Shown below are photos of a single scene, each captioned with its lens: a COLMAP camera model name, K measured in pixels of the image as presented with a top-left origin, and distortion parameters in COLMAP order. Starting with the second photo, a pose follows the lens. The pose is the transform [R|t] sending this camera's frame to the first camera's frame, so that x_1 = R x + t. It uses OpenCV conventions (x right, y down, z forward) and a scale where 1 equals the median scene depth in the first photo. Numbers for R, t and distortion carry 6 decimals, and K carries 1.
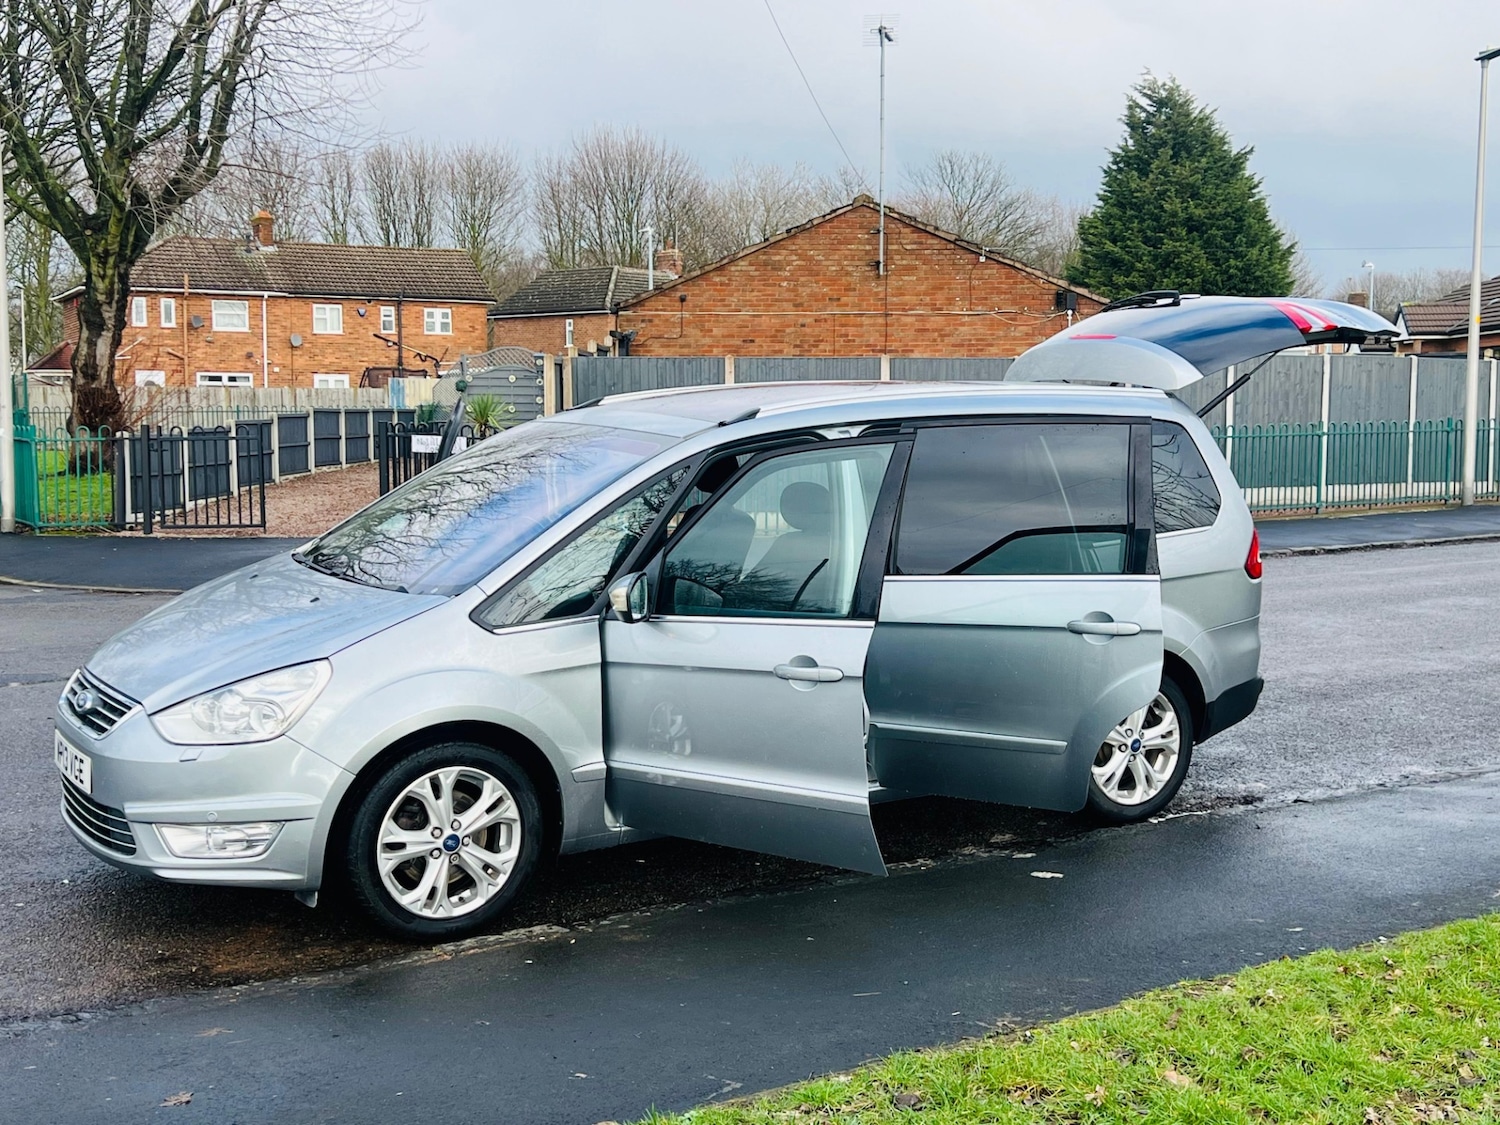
lens RADIAL K [[1762.4, 0, 745.1], [0, 1762.4, 567.9], [0, 0, 1]] dist [0.178734, -0.485377]
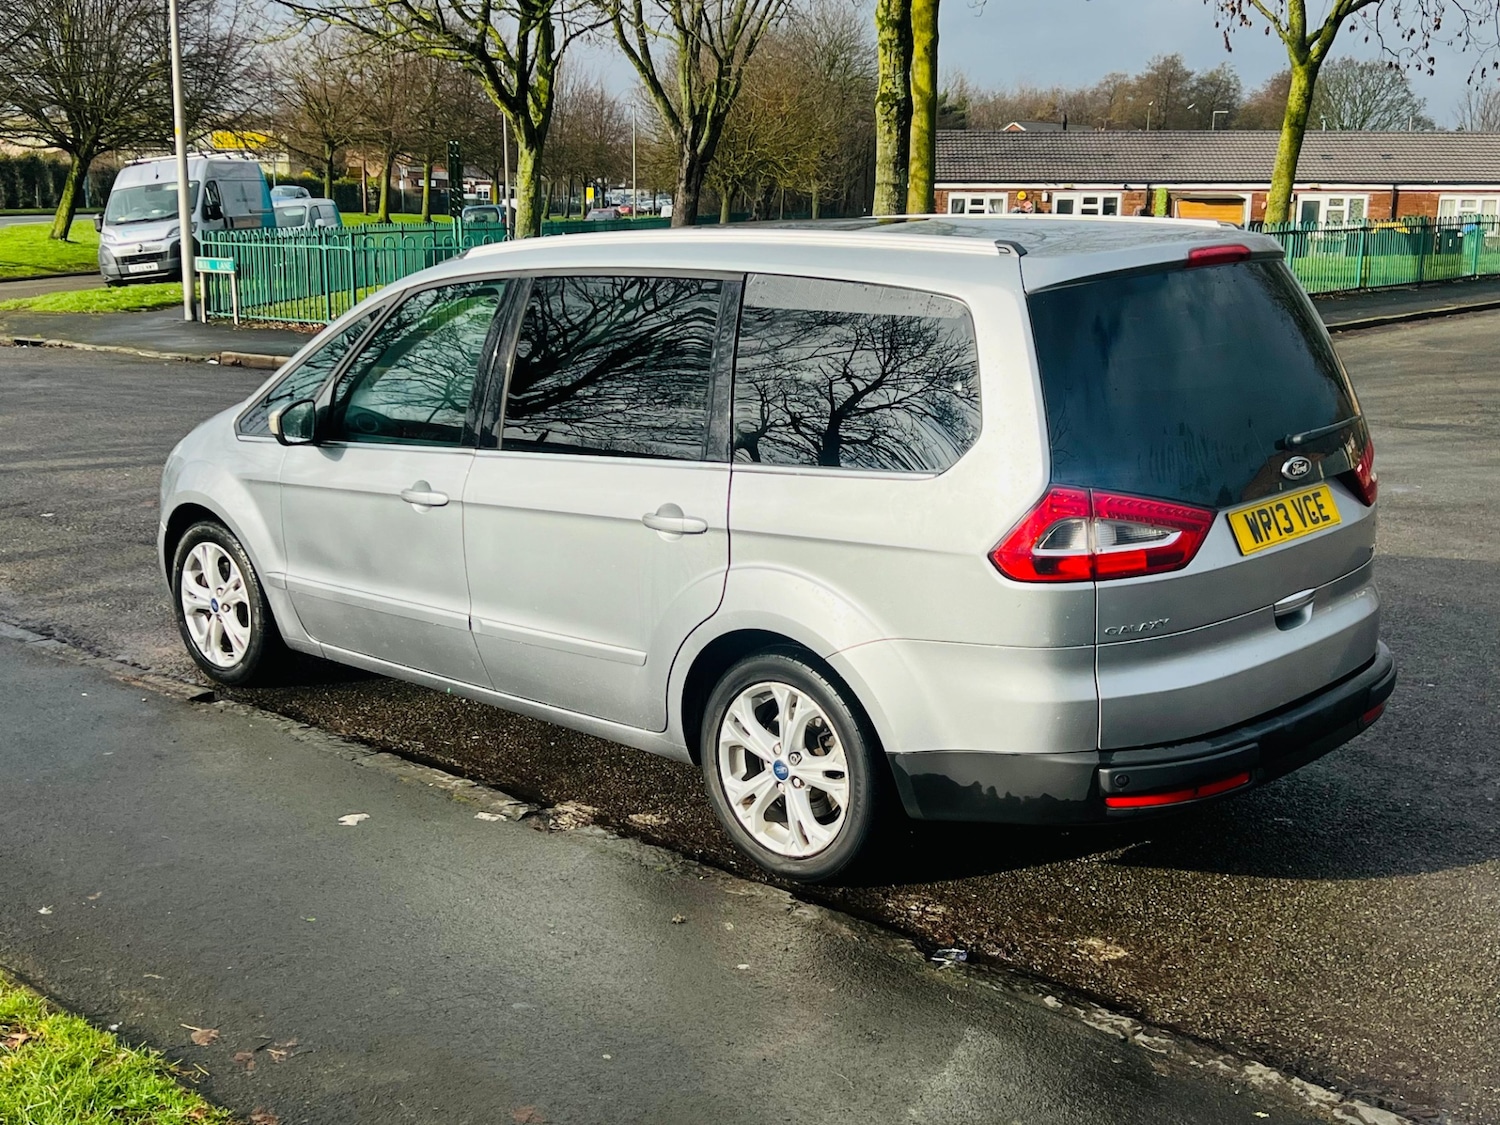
lens RADIAL K [[1768.2, 0, 738.7], [0, 1768.2, 566.2], [0, 0, 1]] dist [0.151600, -0.370905]
pose [[0.260081, 0.197276, -0.945220, 0.204299], [-0.094258, 0.979419, 0.178479, -0.023333], [0.960975, 0.042675, 0.273323, 0.192949]]
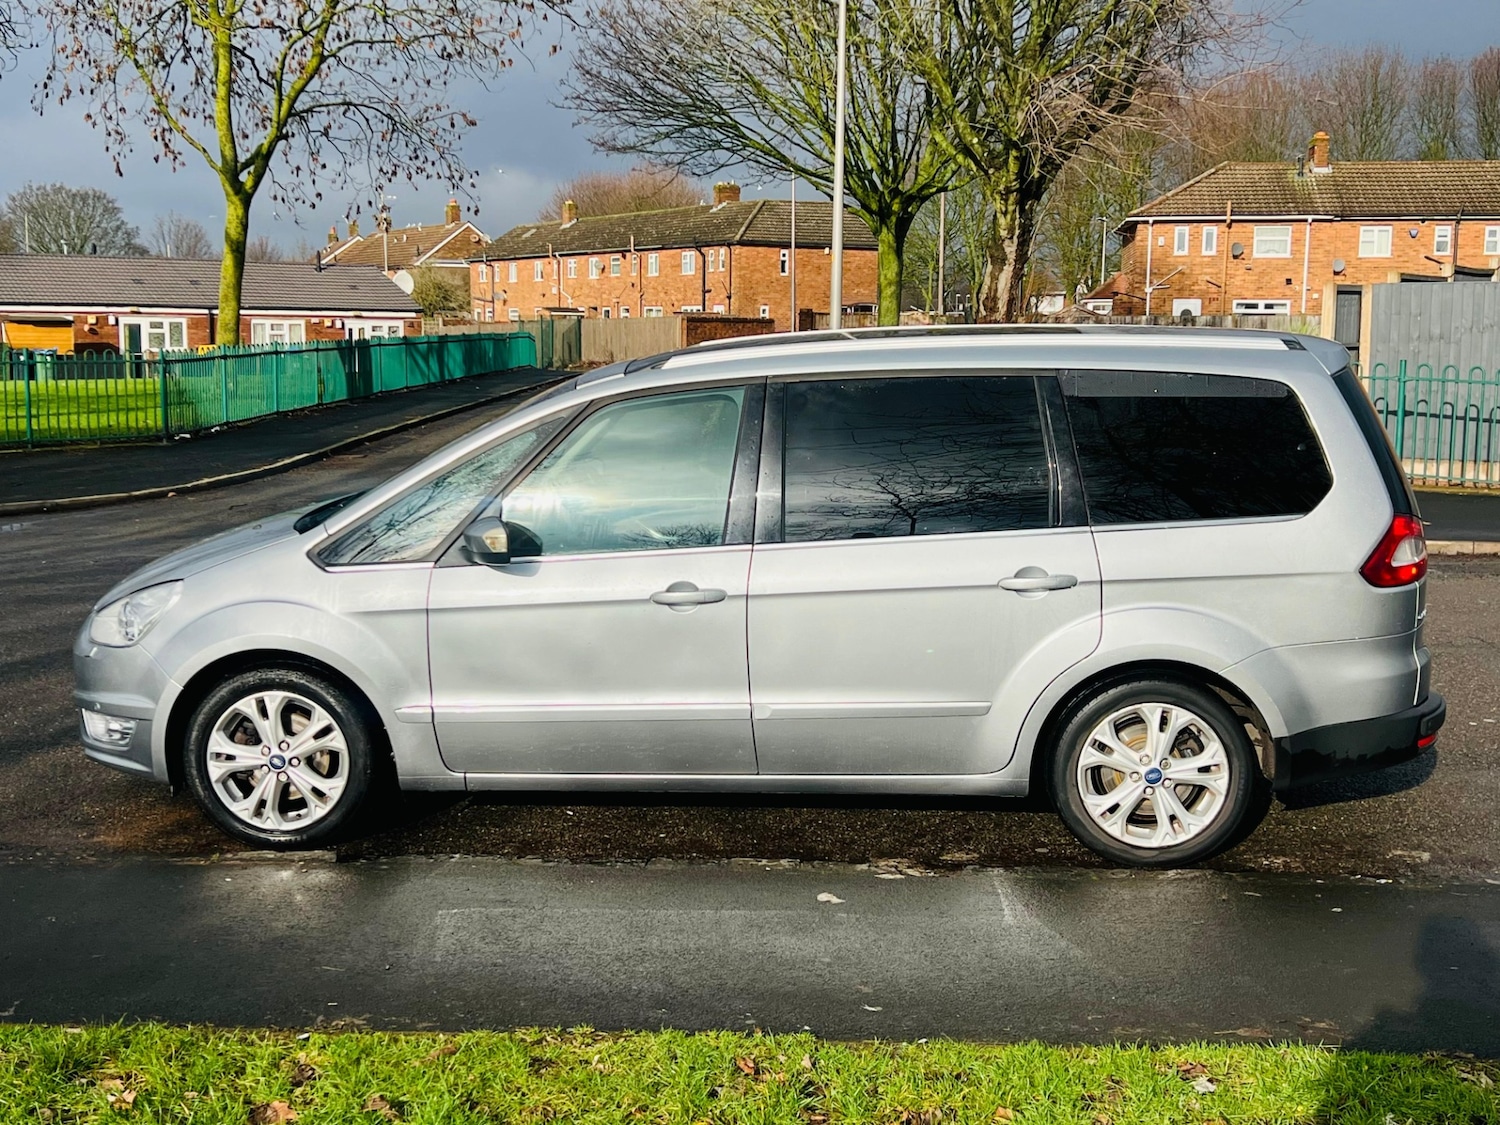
lens RADIAL K [[1768.2, 0, 738.7], [0, 1768.2, 566.2], [0, 0, 1]] dist [0.151600, -0.370905]
pose [[0.815835, 0.080736, -0.572621, 0.127821], [-0.057937, 0.996636, 0.057974, -0.007989], [0.575375, -0.014121, 0.817768, 0.053245]]
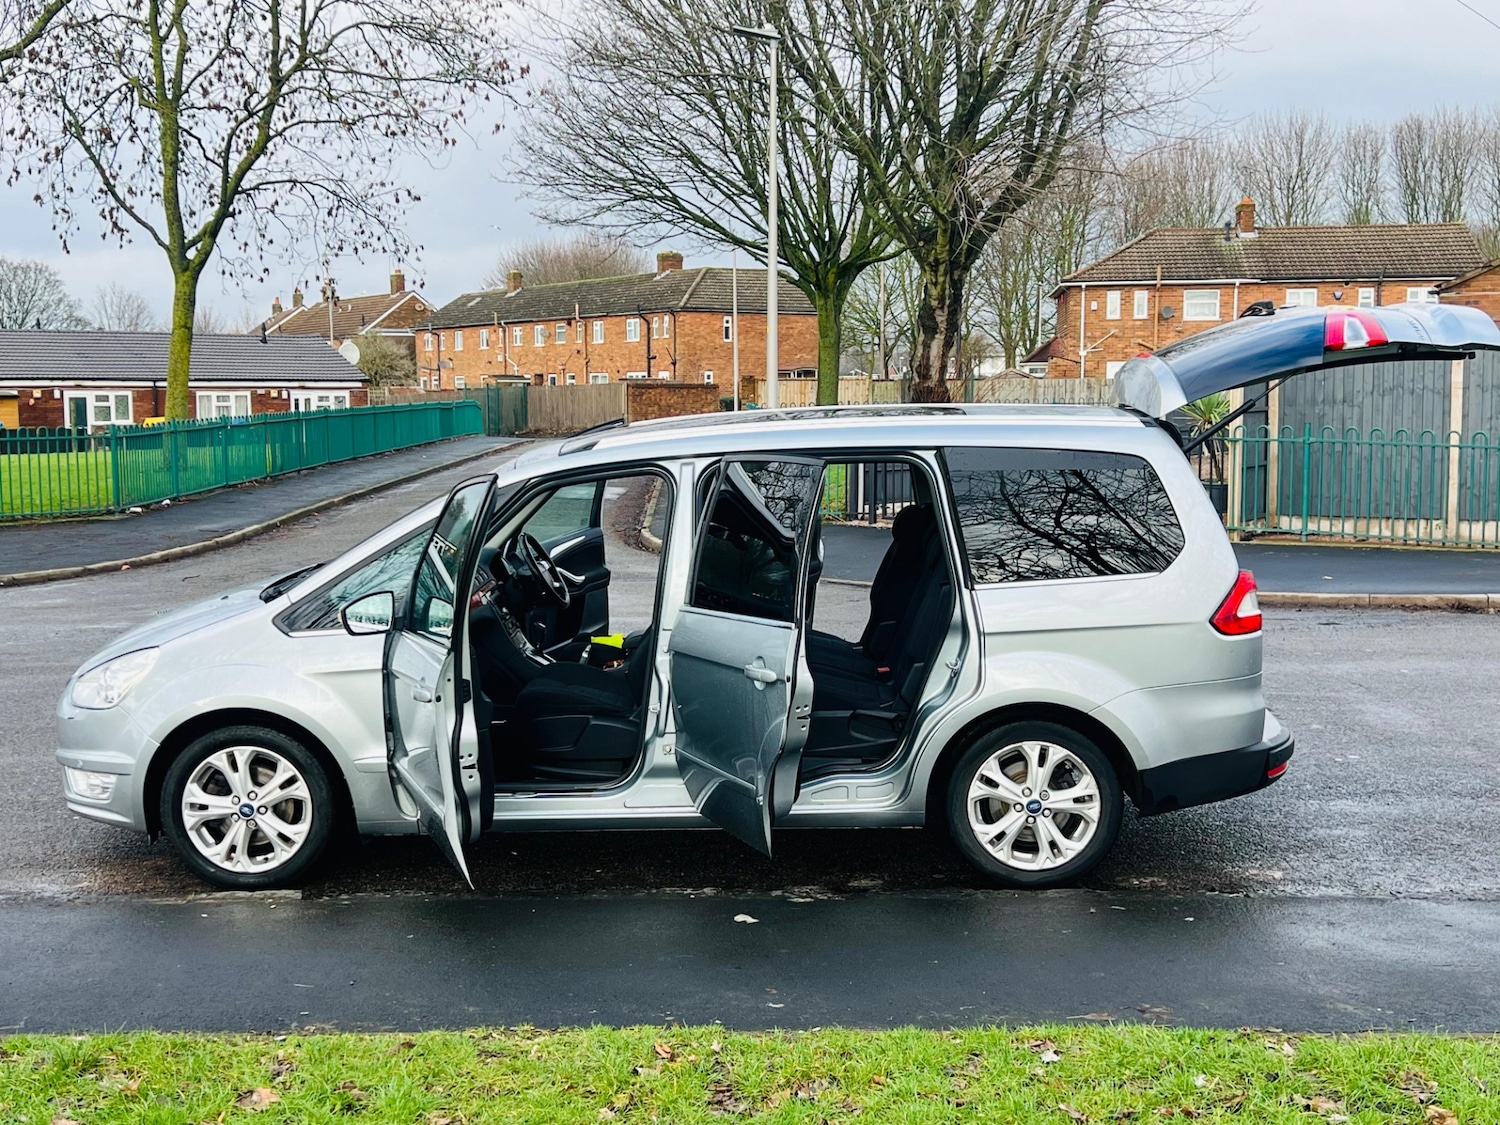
lens RADIAL K [[1768.2, 0, 738.7], [0, 1768.2, 566.2], [0, 0, 1]] dist [0.151600, -0.370905]
pose [[0.832836, 0.048366, -0.551402, 0.144162], [-0.043982, 0.998808, 0.021179, -0.009005], [0.551769, 0.006613, 0.833971, 0.035536]]
